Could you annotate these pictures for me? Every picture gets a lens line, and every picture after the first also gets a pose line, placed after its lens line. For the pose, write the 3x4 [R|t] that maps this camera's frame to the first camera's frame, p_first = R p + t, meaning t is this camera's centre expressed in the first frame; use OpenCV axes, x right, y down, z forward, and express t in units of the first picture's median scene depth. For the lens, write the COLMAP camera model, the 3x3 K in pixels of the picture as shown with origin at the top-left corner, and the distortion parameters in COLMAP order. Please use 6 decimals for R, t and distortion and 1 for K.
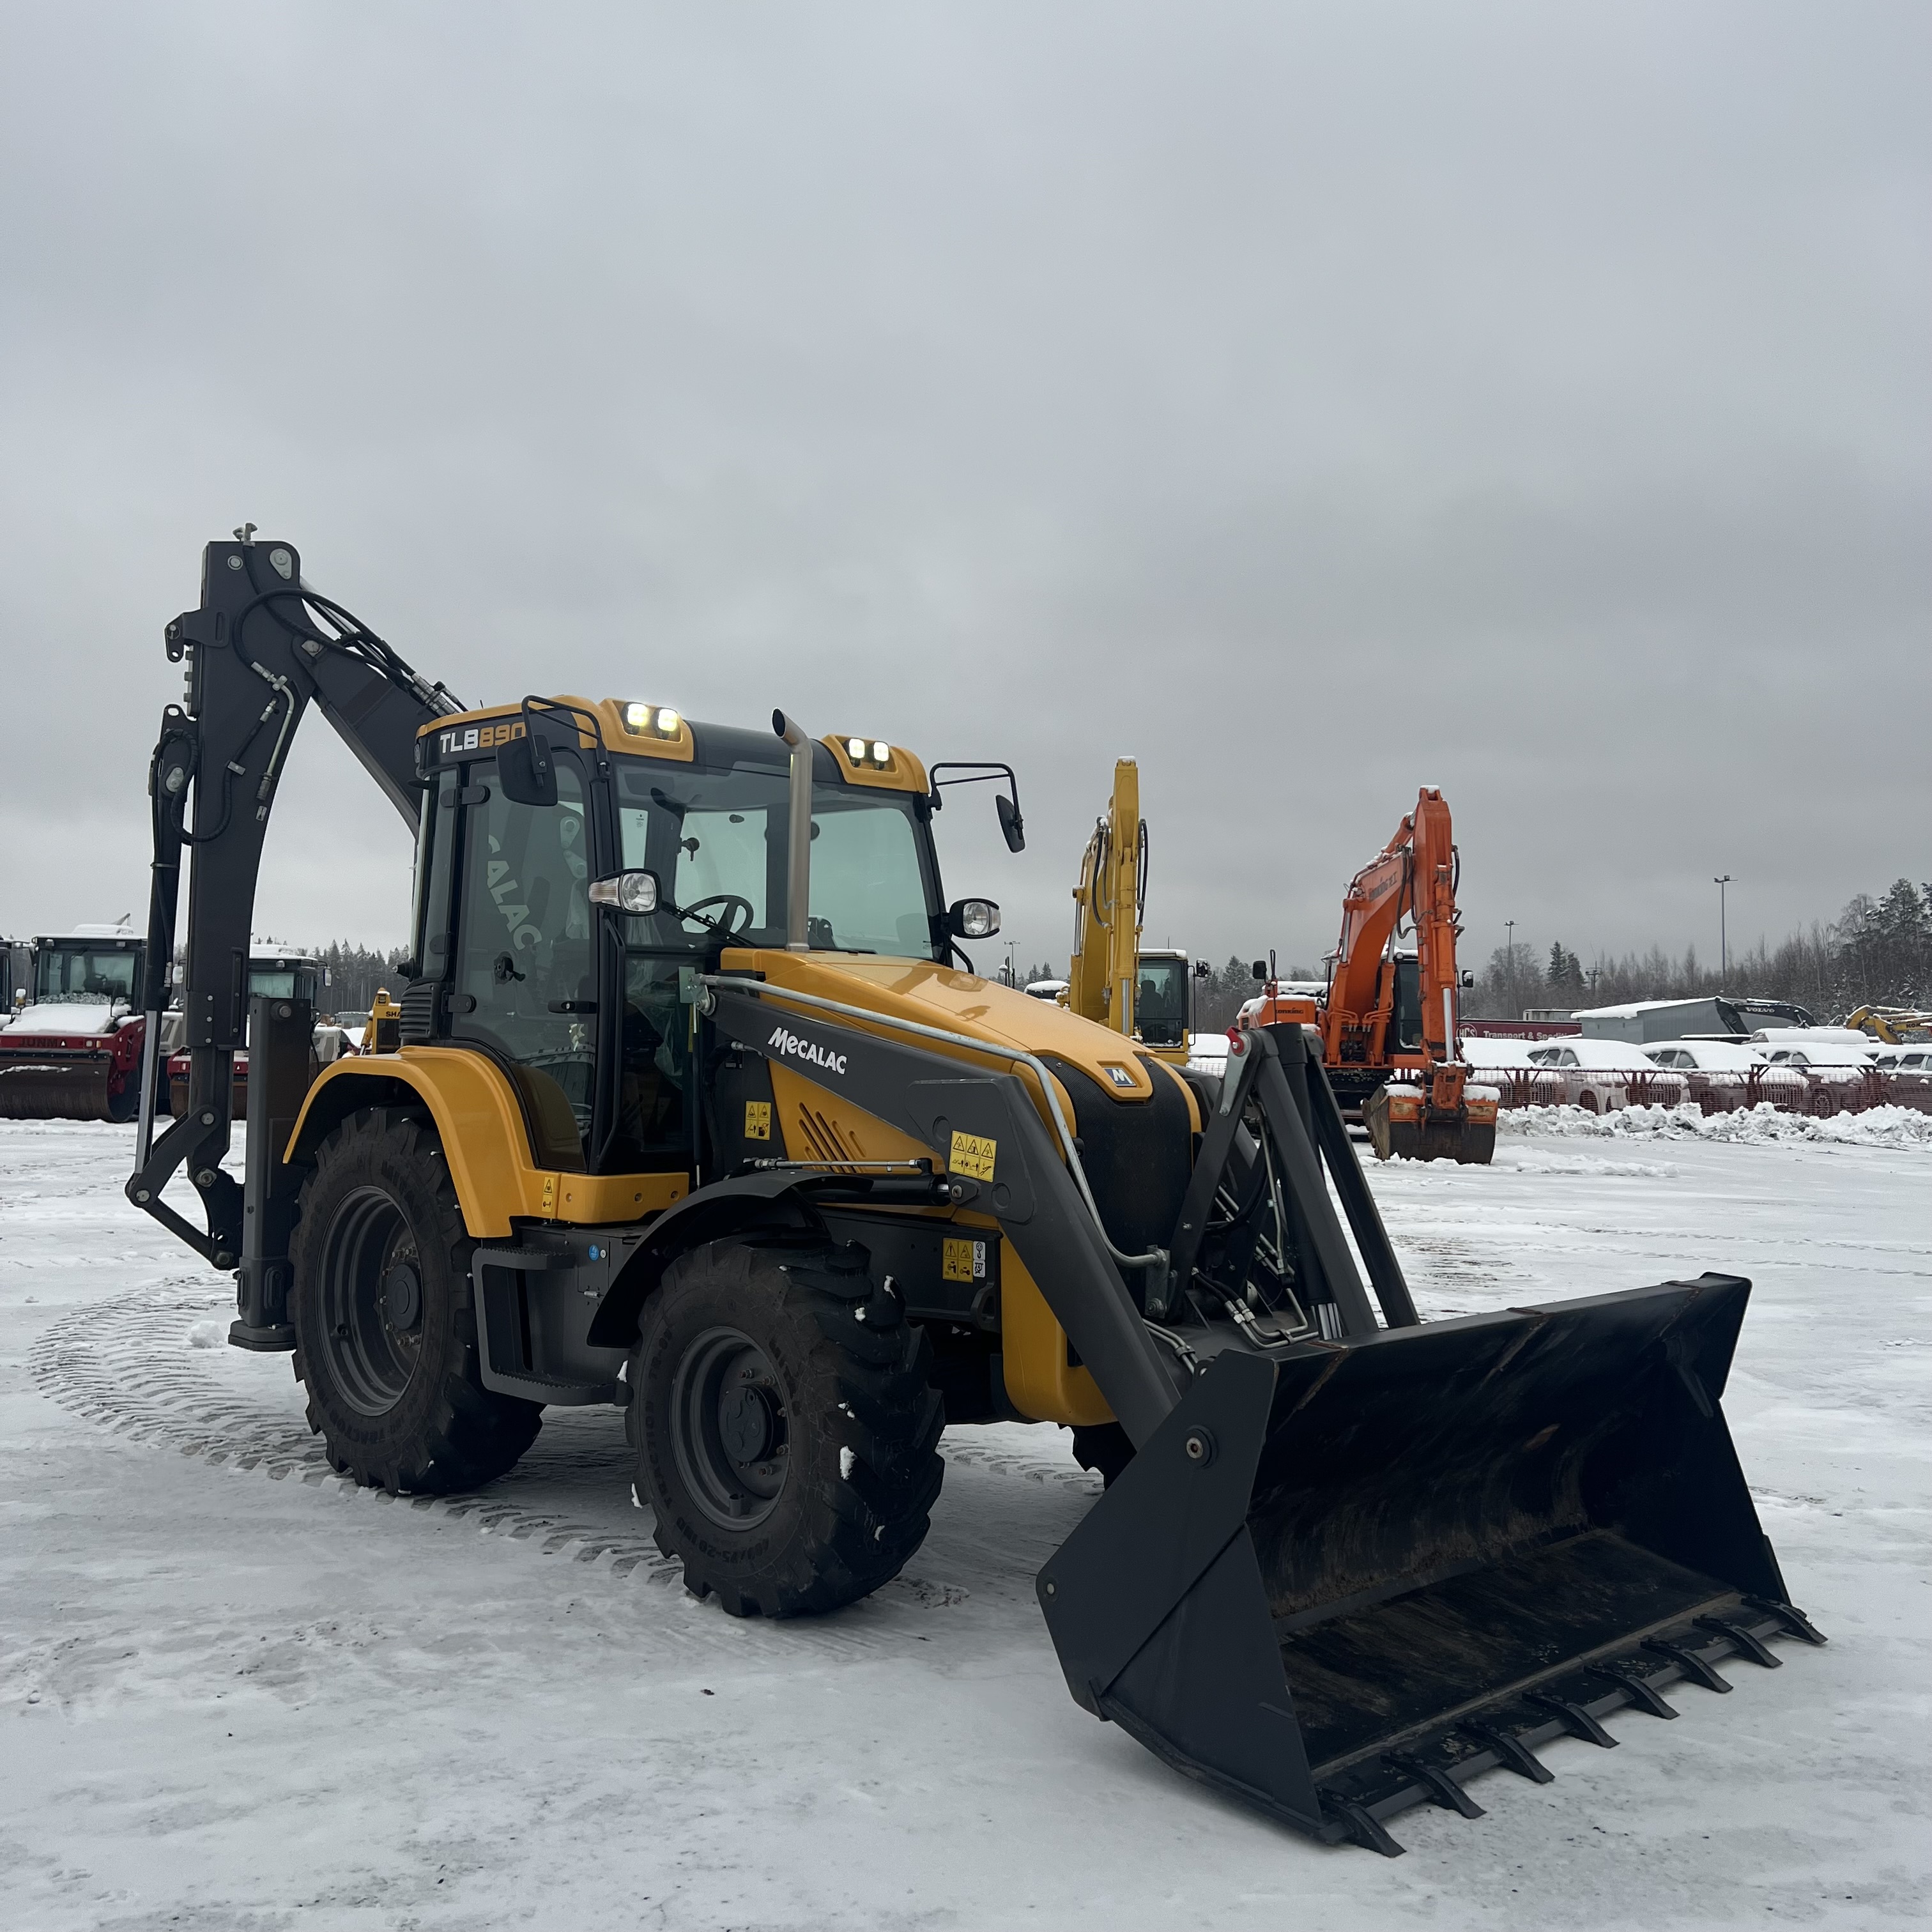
lens RADIAL K [[1941.5, 0, 966.0], [0, 1941.5, 966.0], [0, 0, 1]] dist [0.036045, -0.020894]
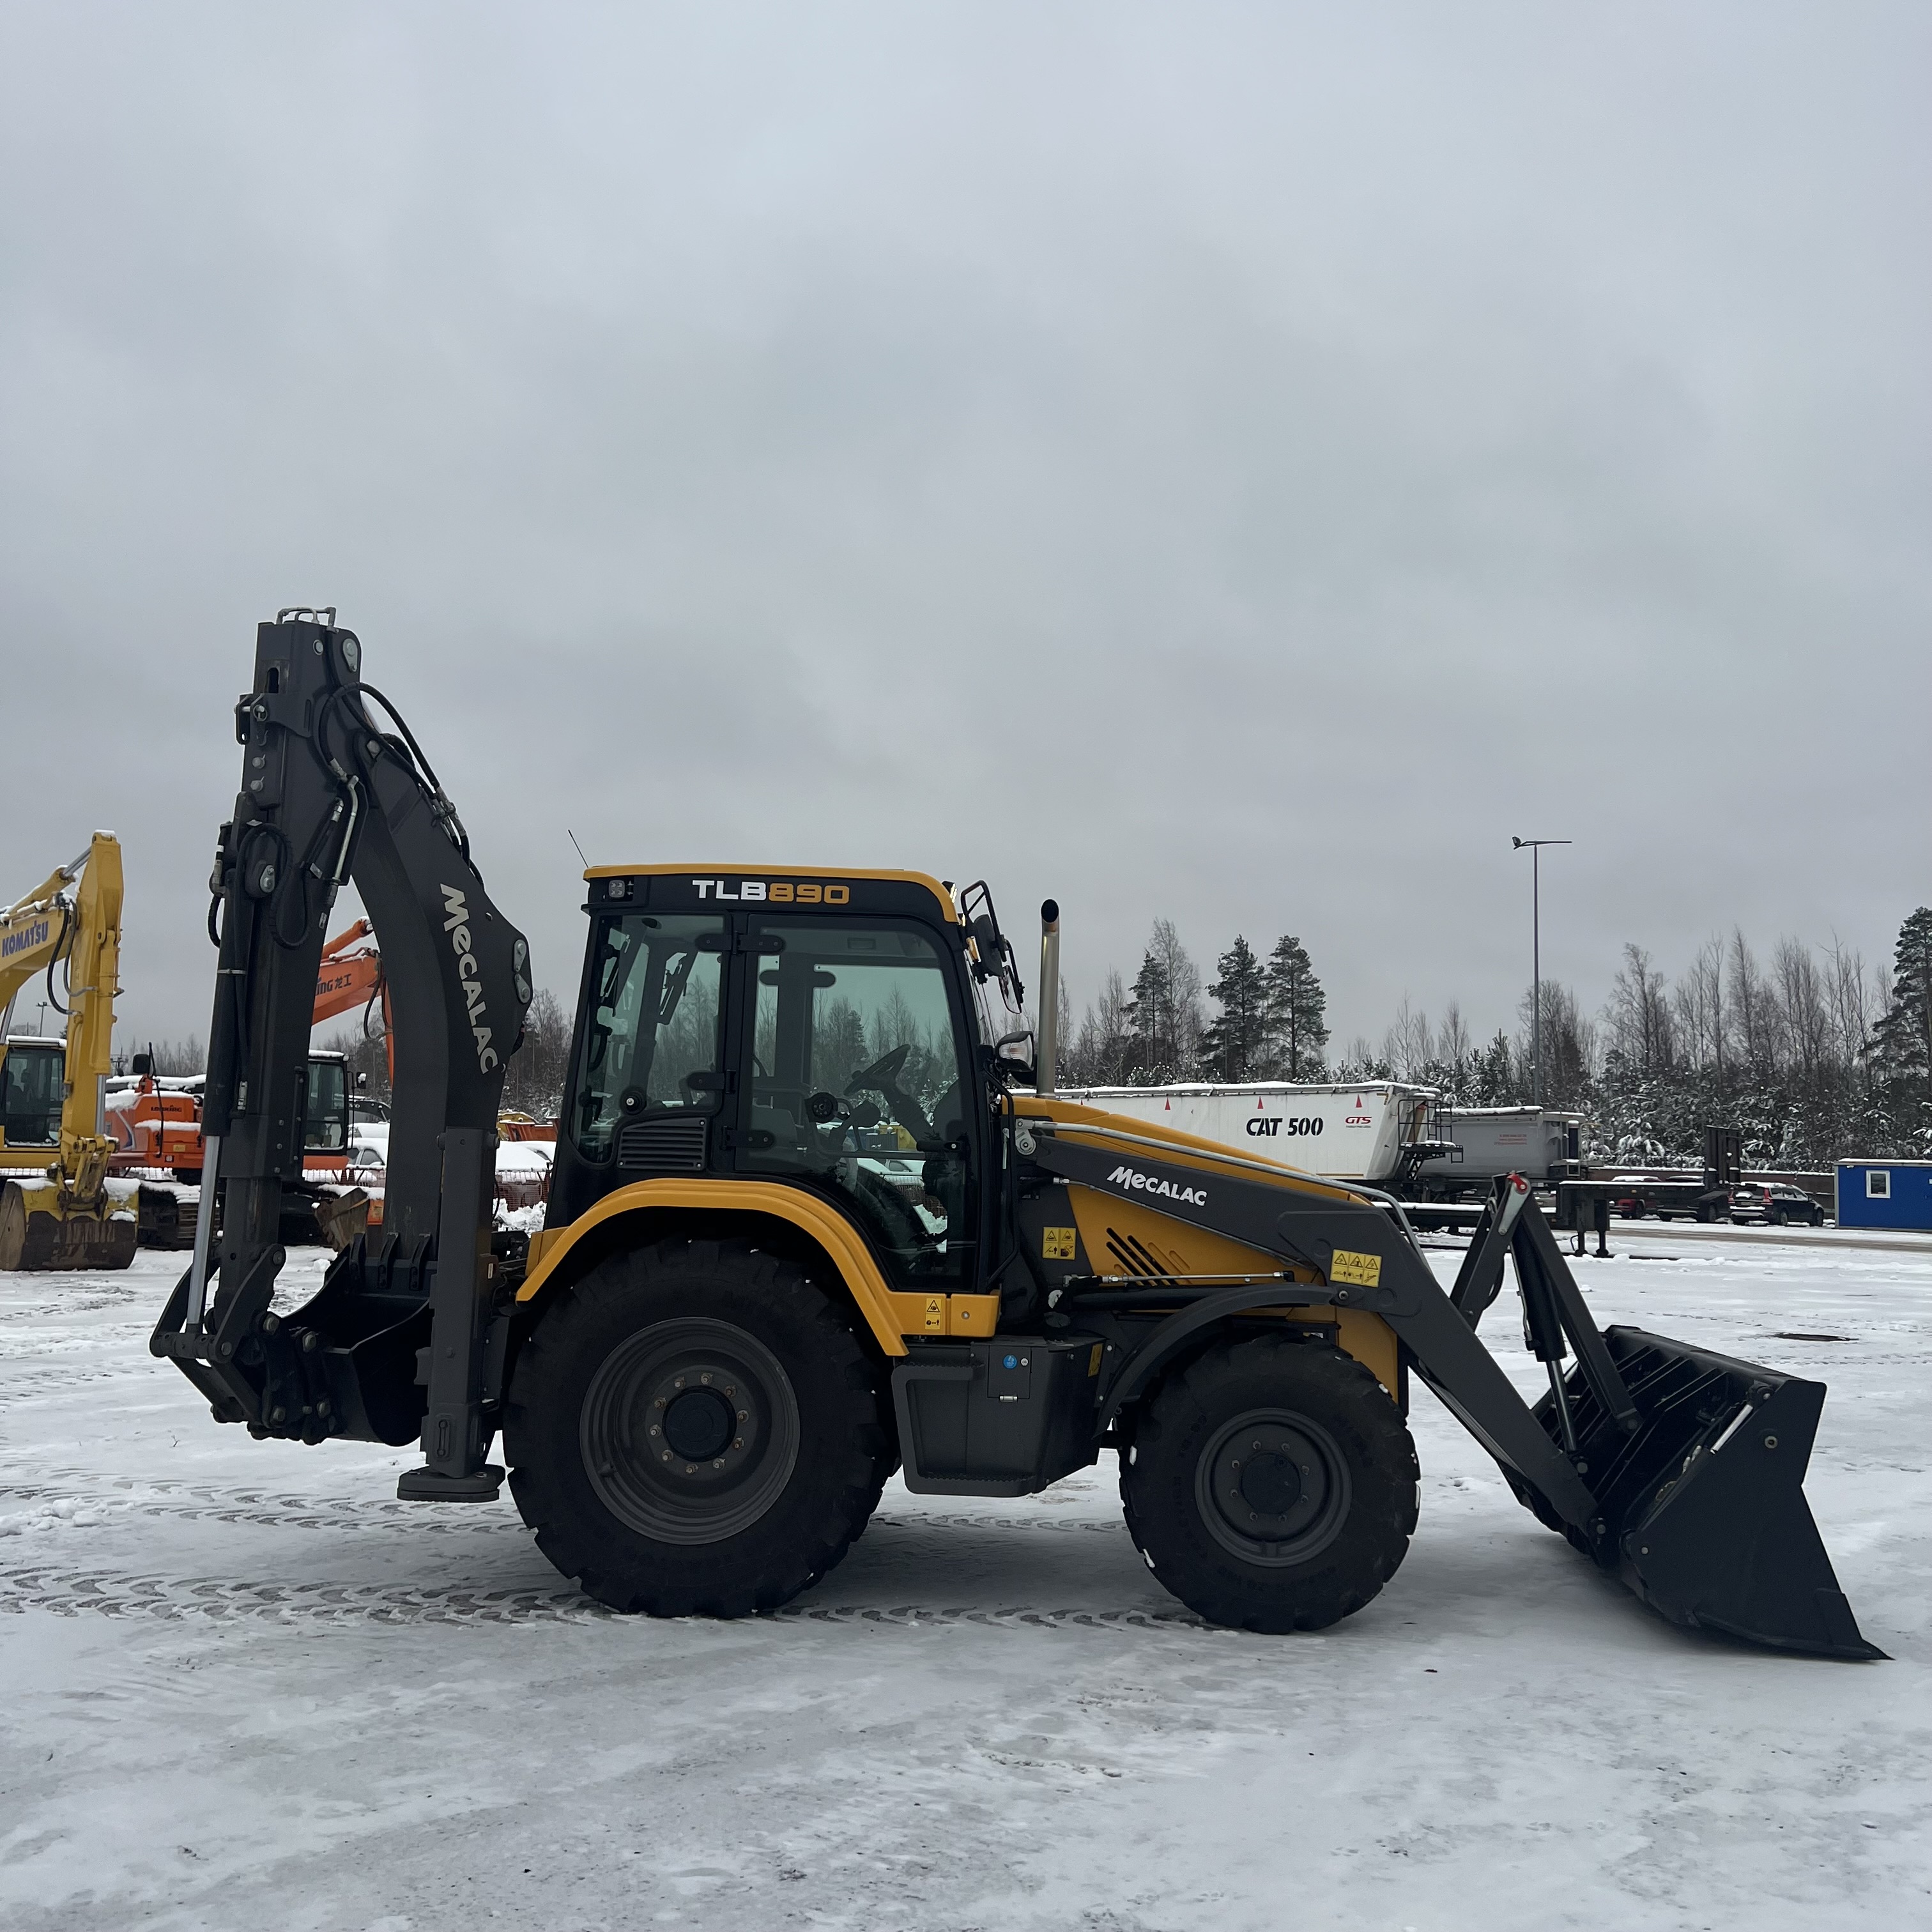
lens RADIAL K [[1939.3, 0, 1007.6], [0, 1939.3, 962.1], [0, 0, 1]] dist [0.137844, -0.011355]
pose [[0.745843, 0.071033, 0.662323, -0.907549], [-0.039303, 0.997259, -0.062694, -0.016614], [-0.664961, 0.020729, 0.746590, 0.115280]]
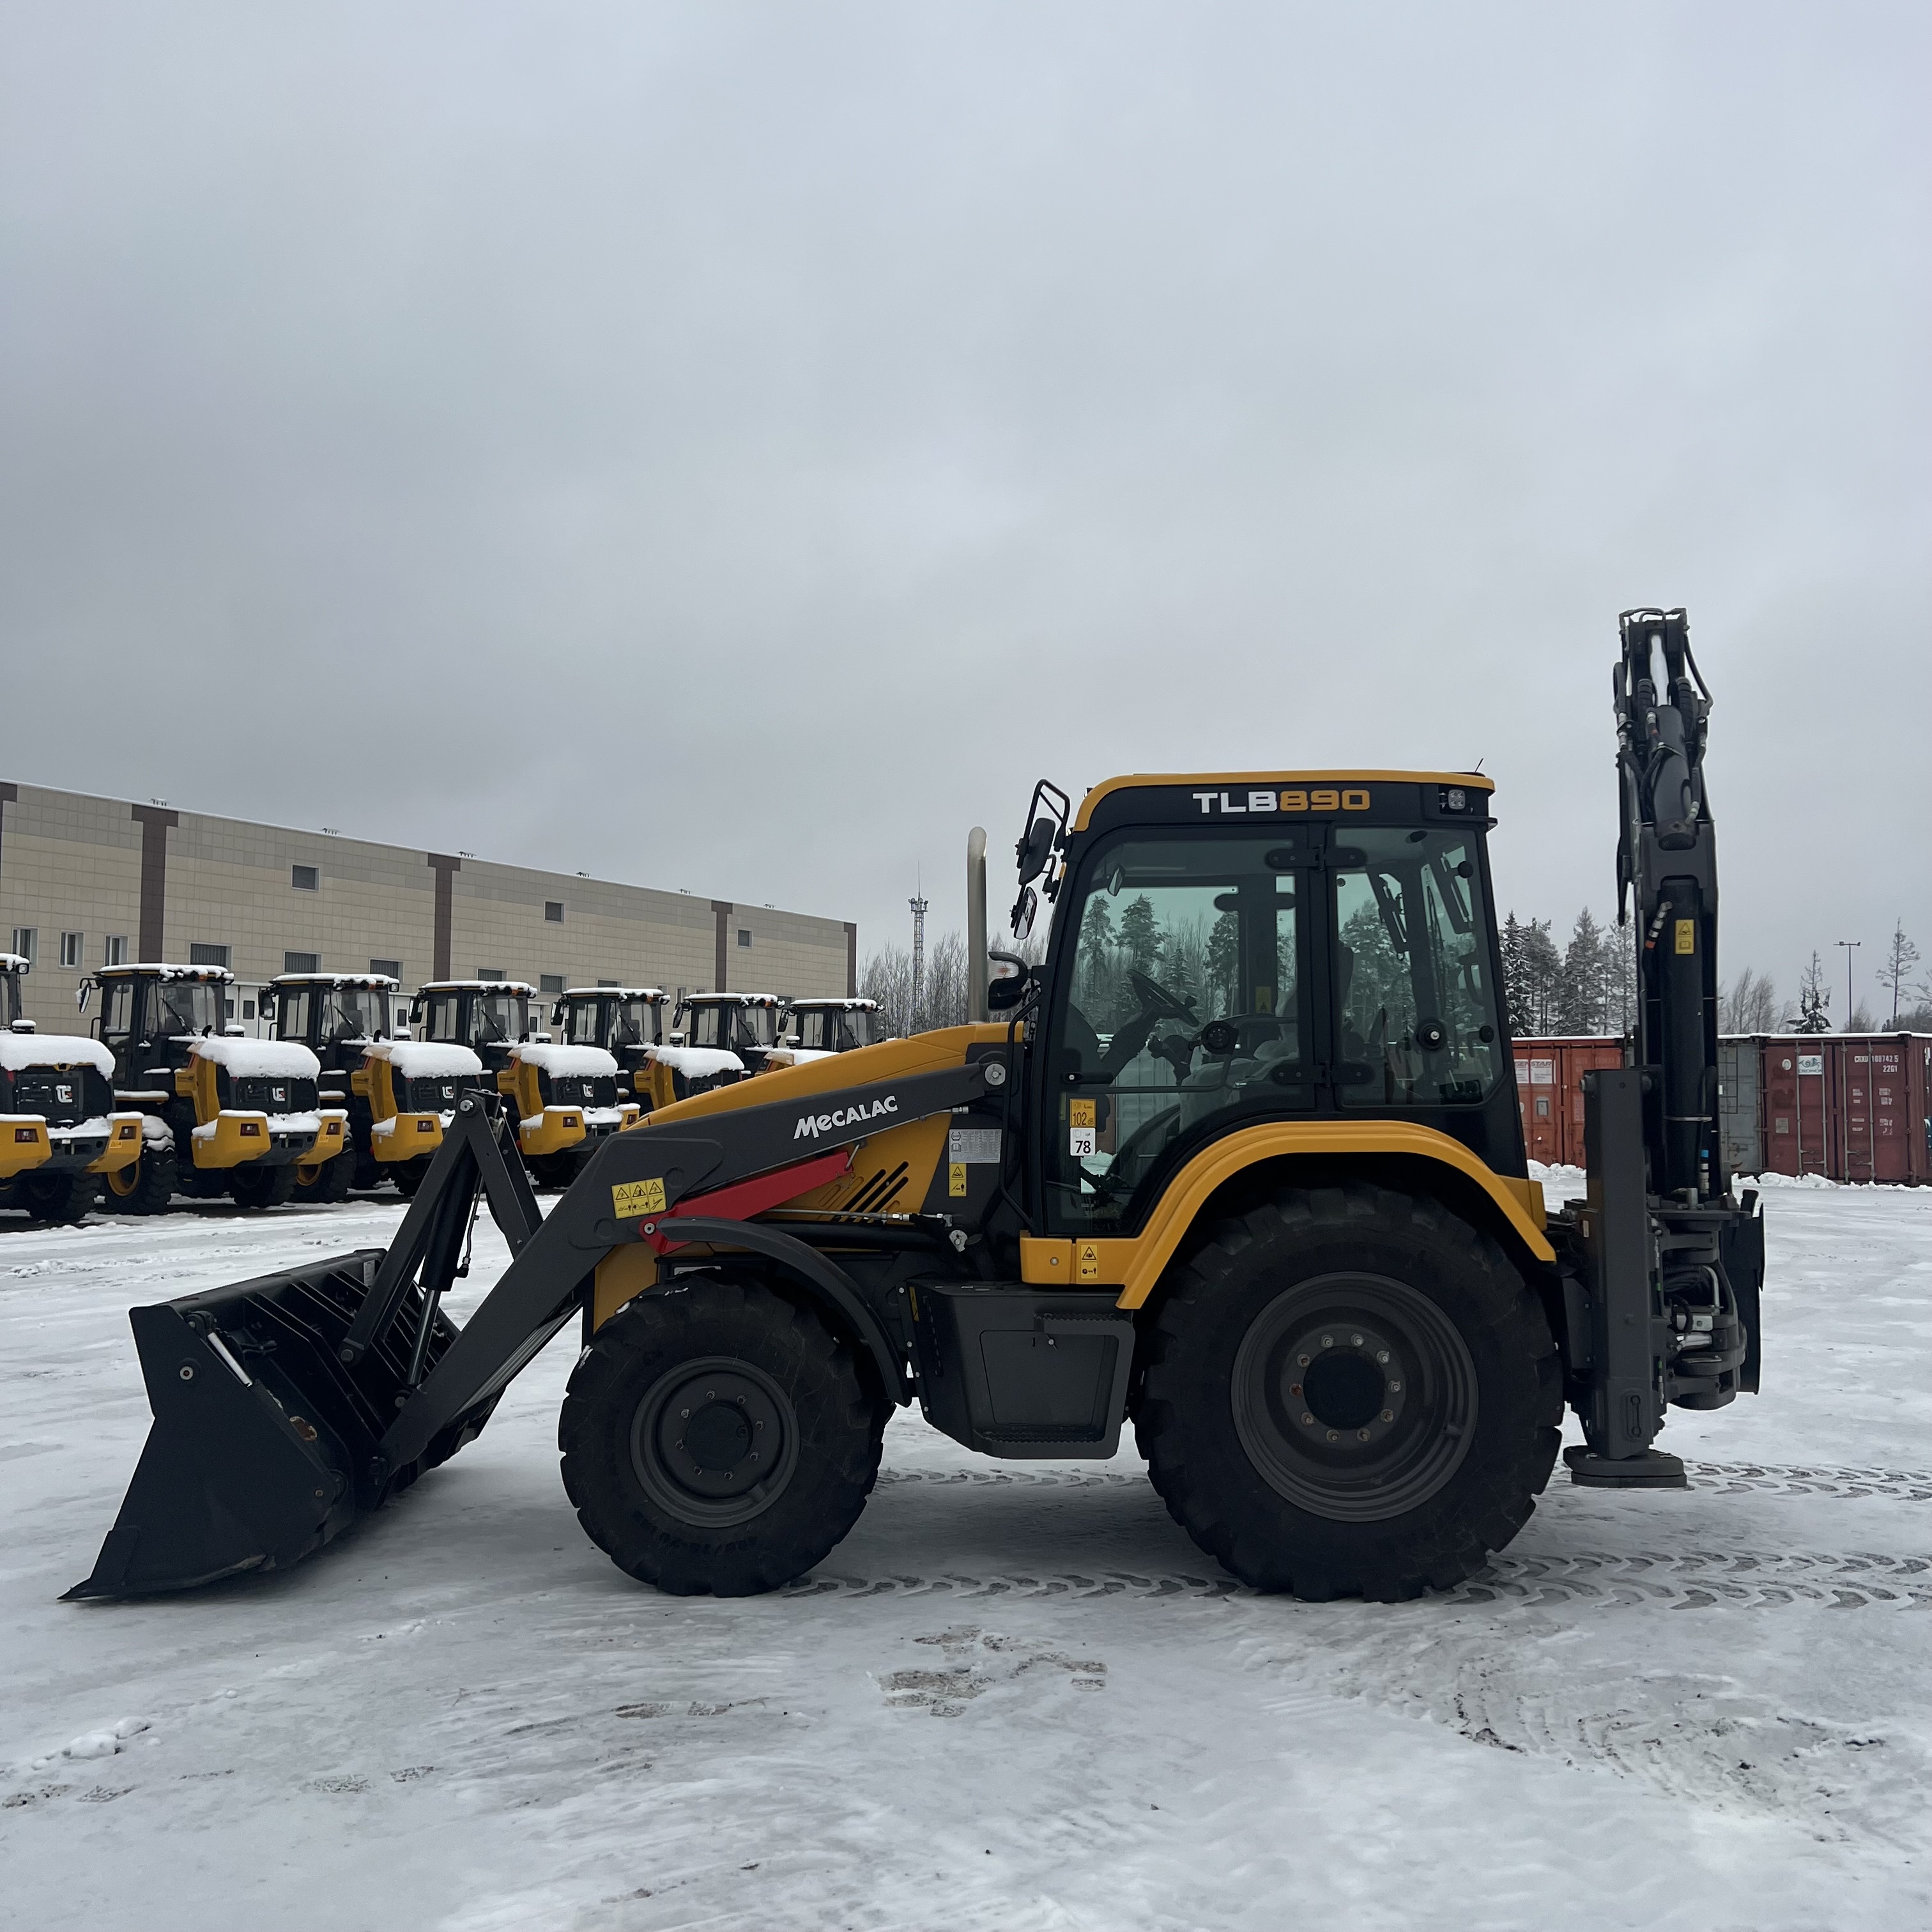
lens RADIAL K [[1923.9, 0, 972.5], [0, 1923.9, 988.1], [0, 0, 1]] dist [0.066301, -0.125676]
pose [[-0.704342, -0.052475, -0.707919, 0.608273], [0.015337, 0.995906, -0.089082, 0.065043], [0.709696, -0.073601, -0.700653, 1.678730]]
